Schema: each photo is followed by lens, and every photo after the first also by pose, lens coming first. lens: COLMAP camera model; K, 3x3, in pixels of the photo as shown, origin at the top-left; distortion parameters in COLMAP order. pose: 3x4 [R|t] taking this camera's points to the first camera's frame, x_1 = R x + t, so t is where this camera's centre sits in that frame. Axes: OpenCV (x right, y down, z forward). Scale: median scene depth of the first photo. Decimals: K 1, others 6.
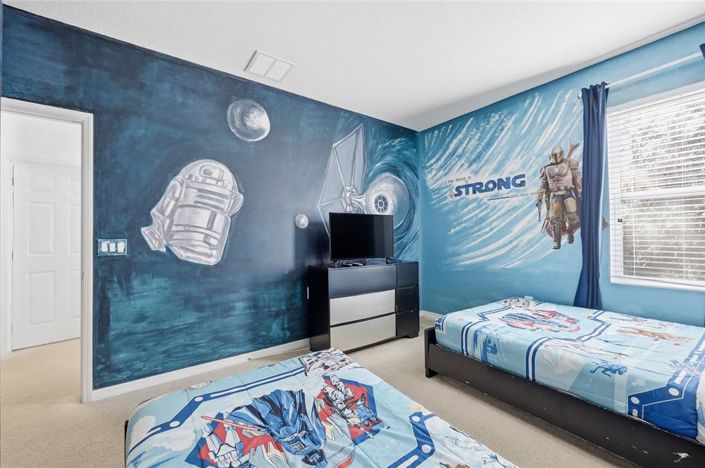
lens RADIAL K [[287.1, 0, 353.2], [0, 287.1, 237.3], [0, 0, 1]] dist [0.000307, -0.000169]
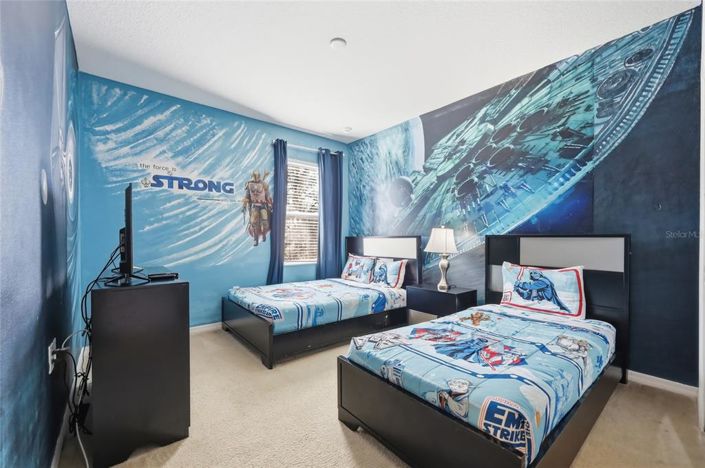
lens RADIAL K [[287.1, 0, 353.2], [0, 287.1, 237.3], [0, 0, 1]] dist [0.000307, -0.000169]
pose [[-0.064418, 0.016664, 0.997784, -0.600317], [0.001887, 0.999861, -0.016577, 0.021537], [-0.997921, 0.000815, -0.064441, 0.582197]]
